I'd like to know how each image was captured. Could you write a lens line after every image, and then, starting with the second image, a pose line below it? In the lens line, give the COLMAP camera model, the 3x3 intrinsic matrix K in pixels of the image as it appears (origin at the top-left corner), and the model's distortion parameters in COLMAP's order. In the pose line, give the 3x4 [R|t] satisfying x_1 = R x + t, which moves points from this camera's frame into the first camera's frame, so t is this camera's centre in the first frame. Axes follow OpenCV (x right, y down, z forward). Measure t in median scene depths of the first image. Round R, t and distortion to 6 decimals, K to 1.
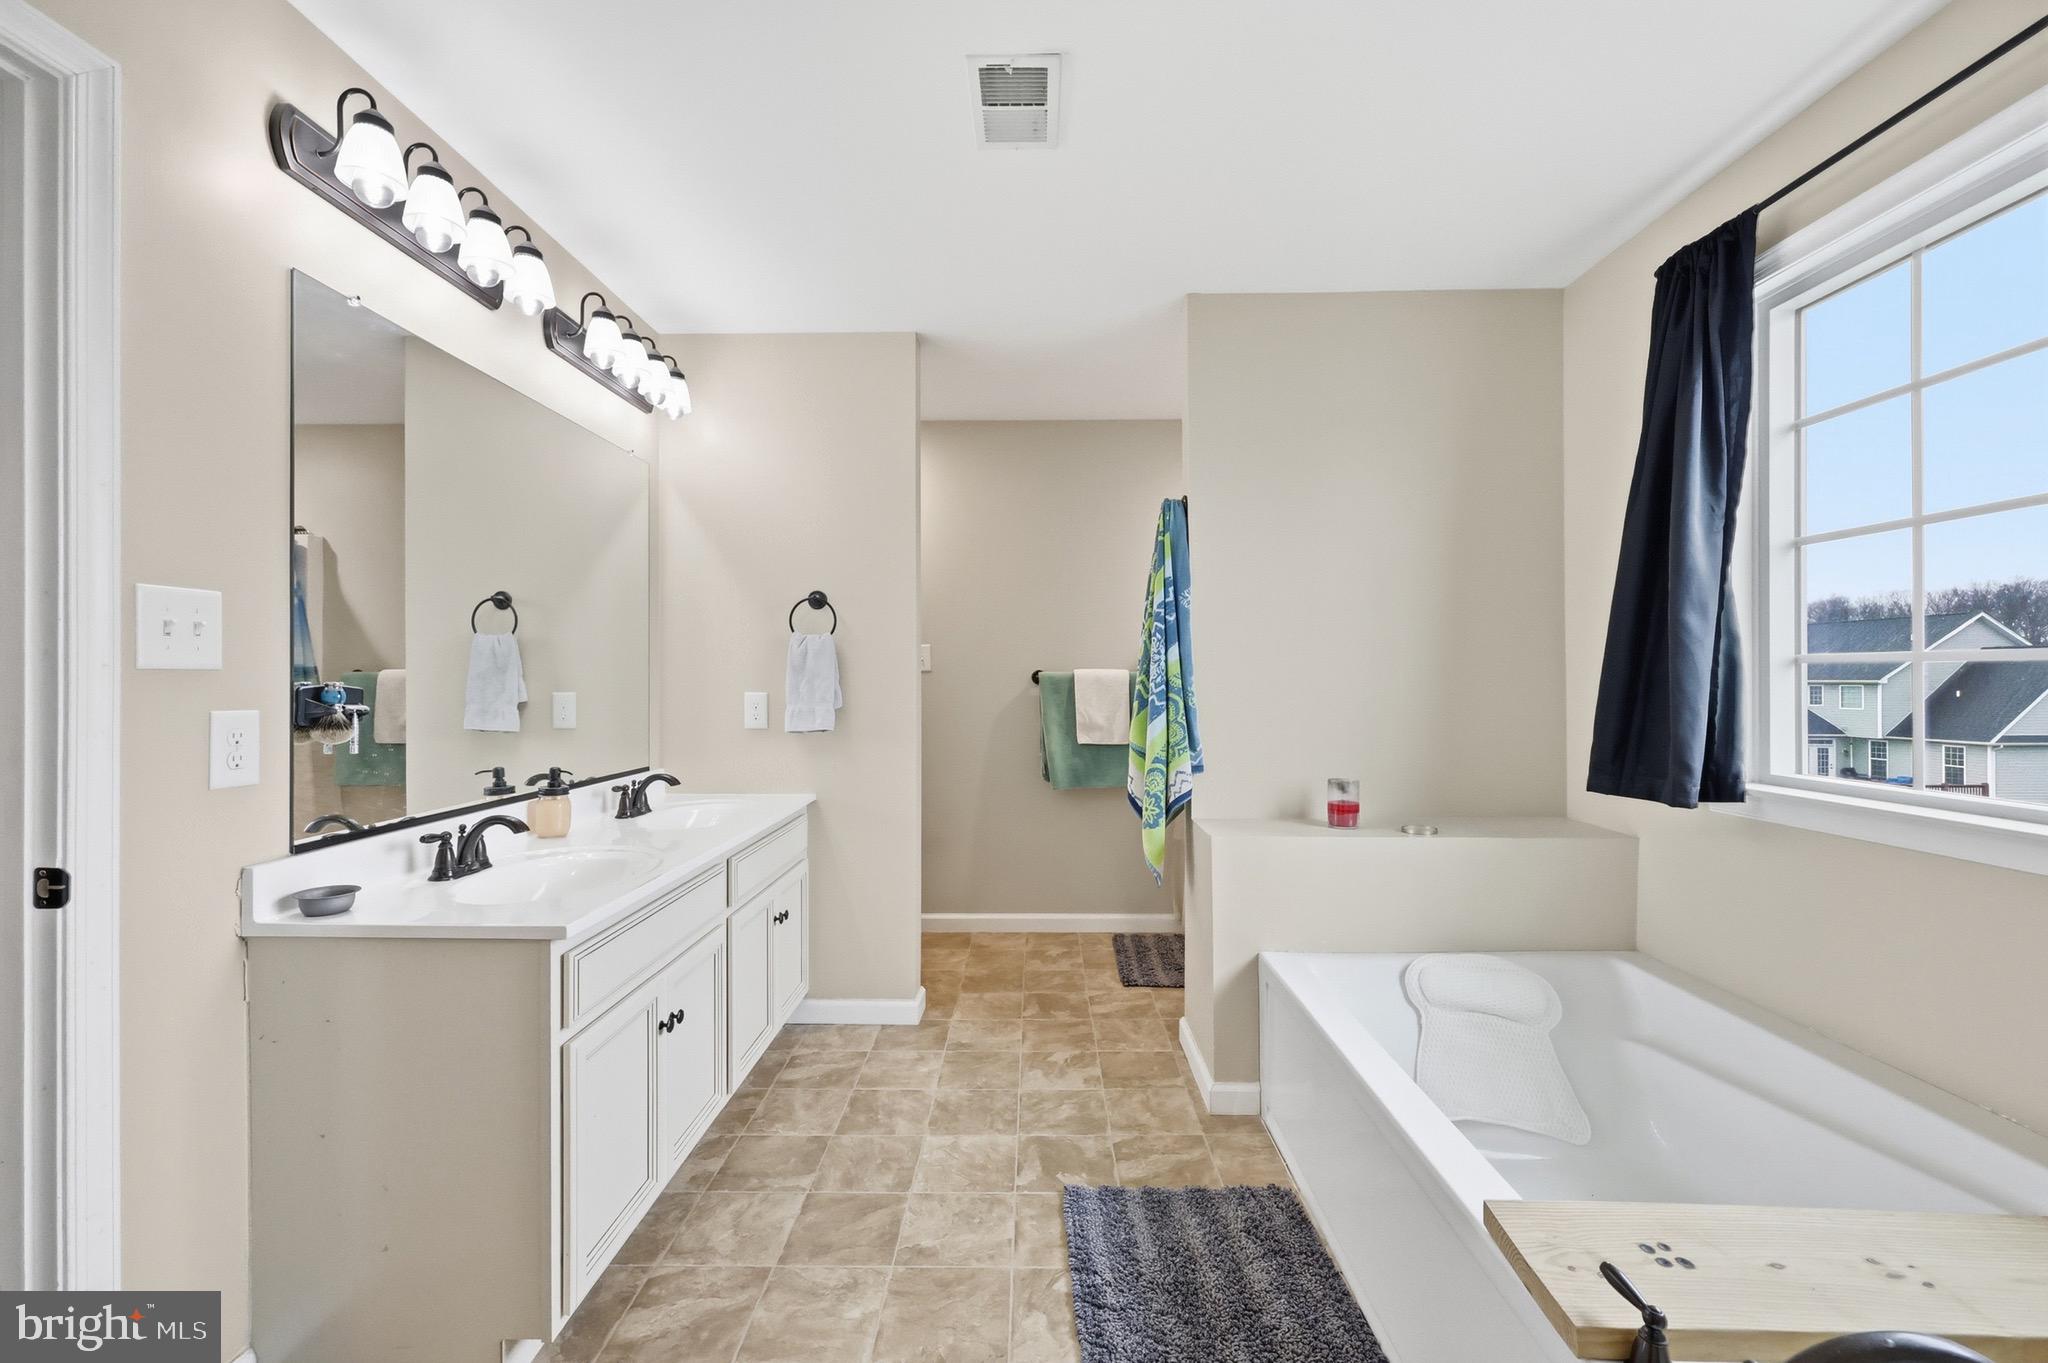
lens RADIAL K [[824.8, 0, 1024.5], [0, 824.8, 682.9], [0, 0, 1]] dist [-0.002058, 0.000115]
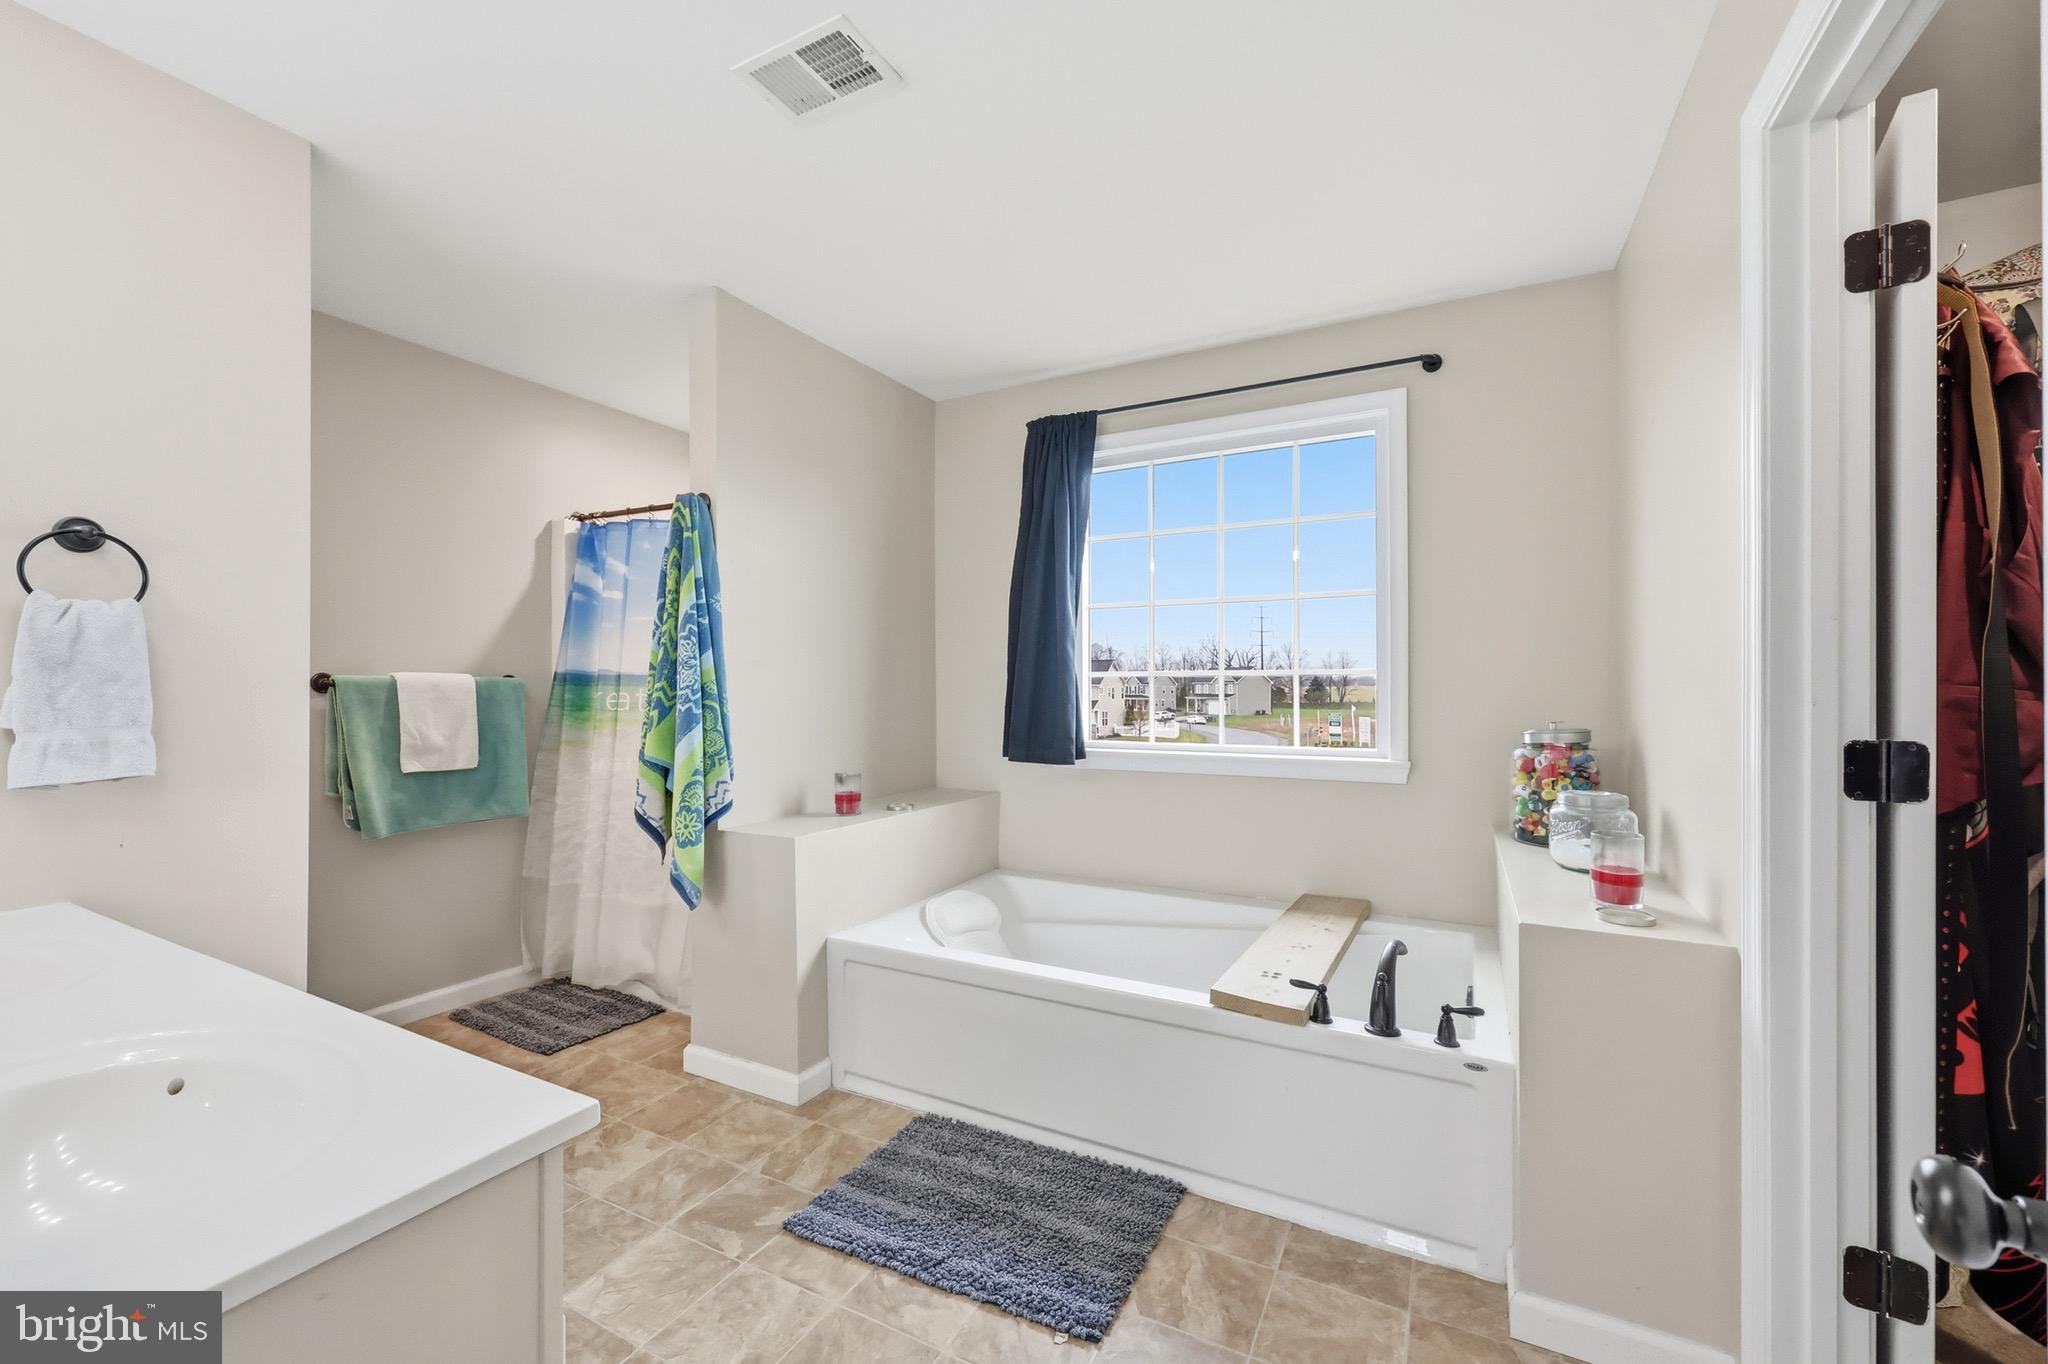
lens RADIAL K [[813.9, 0, 1032.4], [0, 813.9, 688.6], [0, 0, 1]] dist [0.001937, 0.000079]
pose [[0.458927, -0.000444, 0.888474, -0.562977], [0.003165, 0.999994, -0.001135, 0.001412], [-0.888468, 0.003333, 0.458926, 0.276526]]
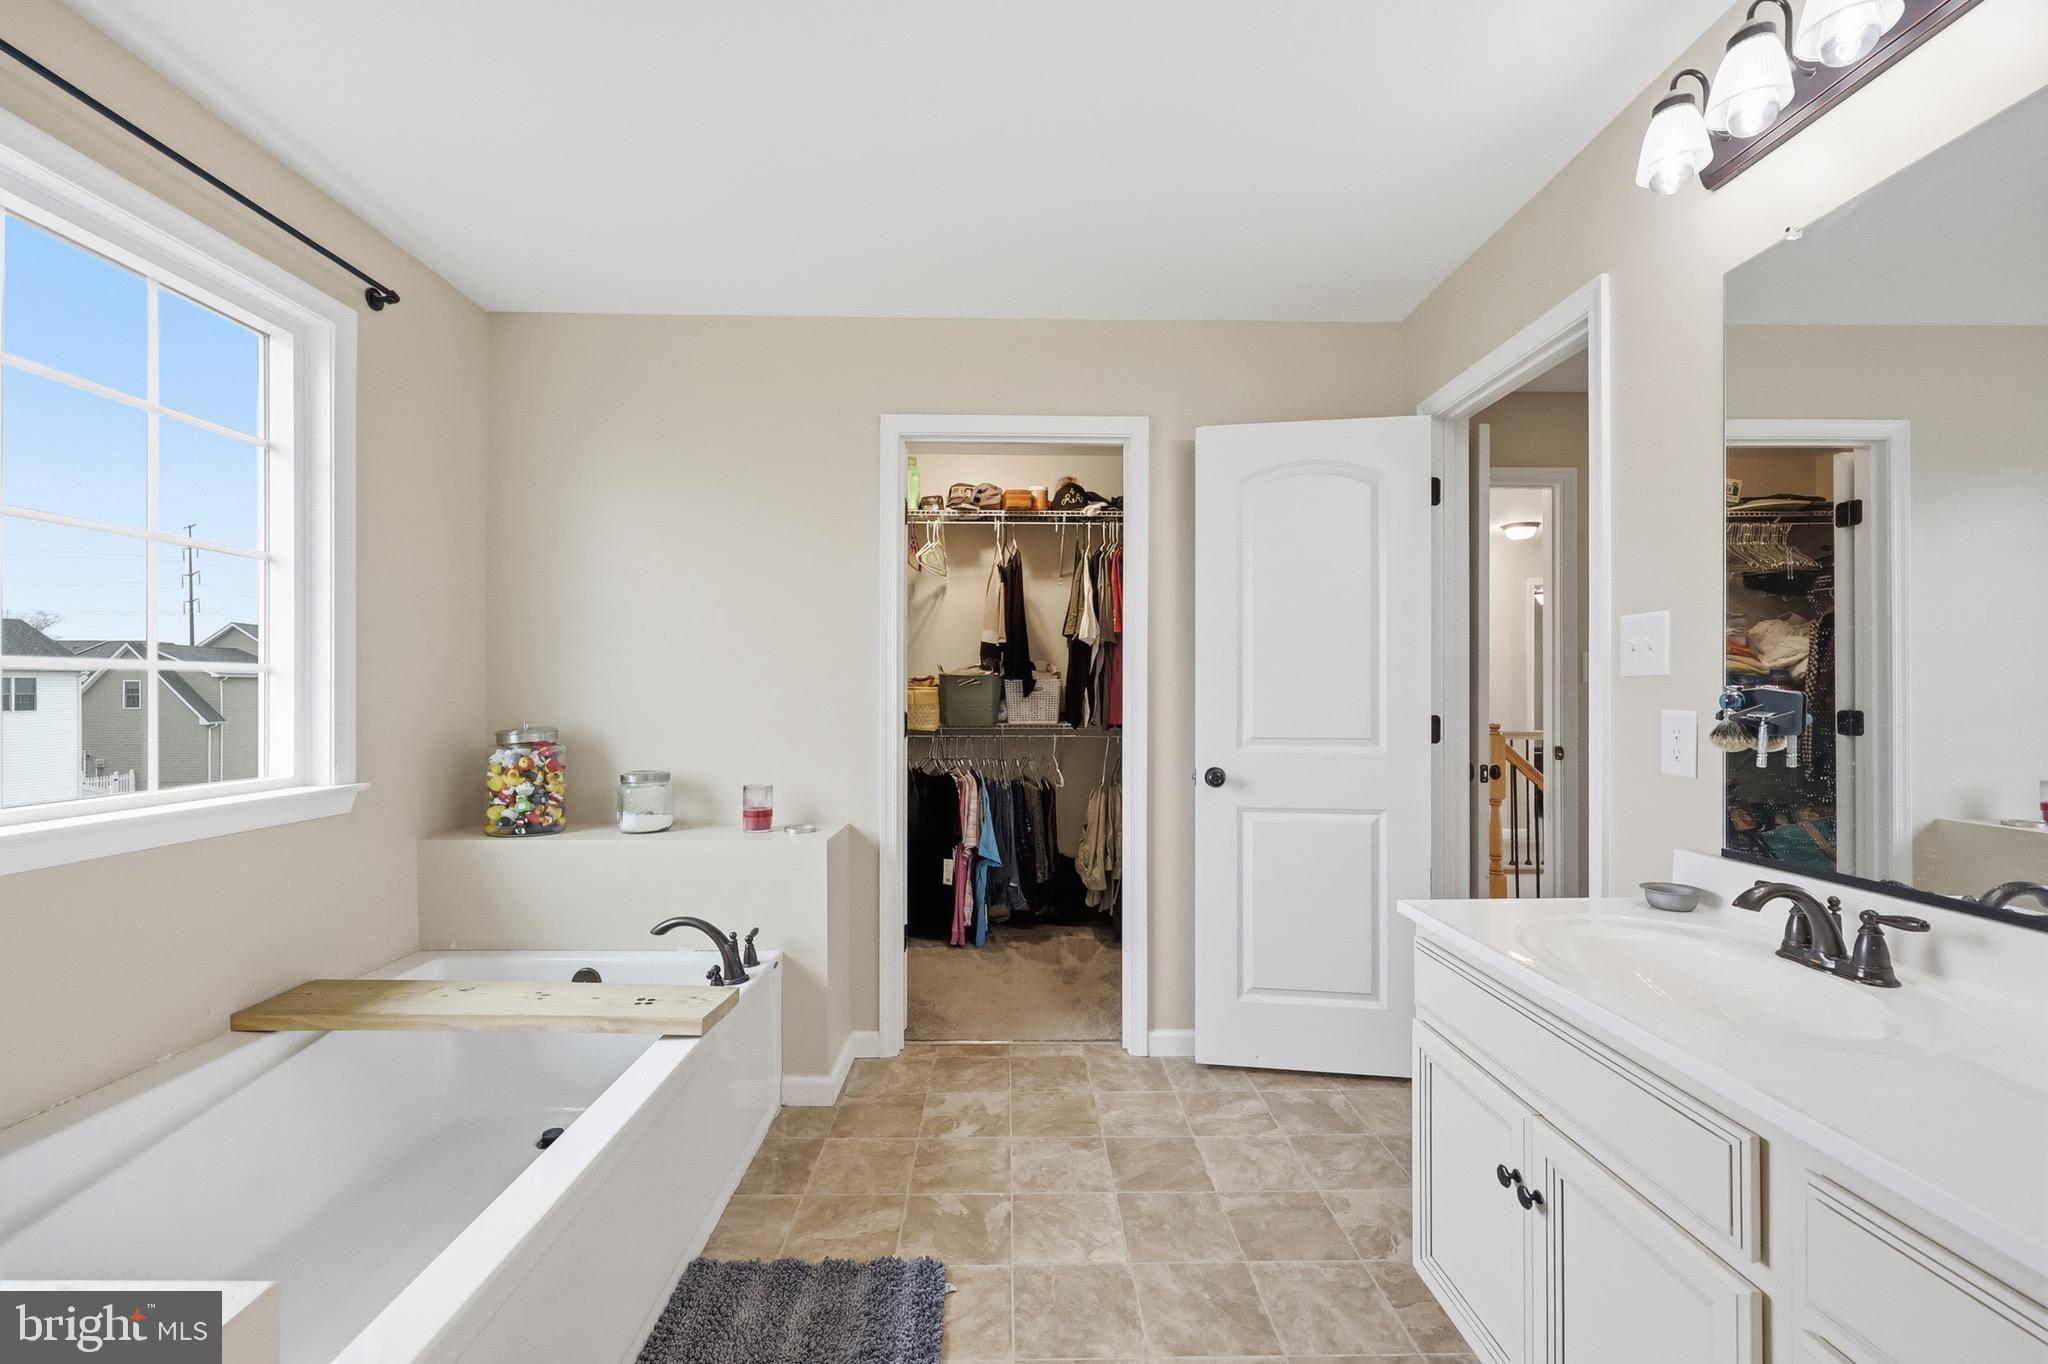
lens RADIAL K [[835.1, 0, 1025.1], [0, 835.1, 673.3], [0, 0, 1]] dist [-0.001832, 0.000254]
pose [[-0.999047, -0.027800, -0.033646, 0.021342], [-0.026625, 0.999037, -0.034874, 0.016220], [0.034583, -0.033945, -0.998825, 1.772236]]
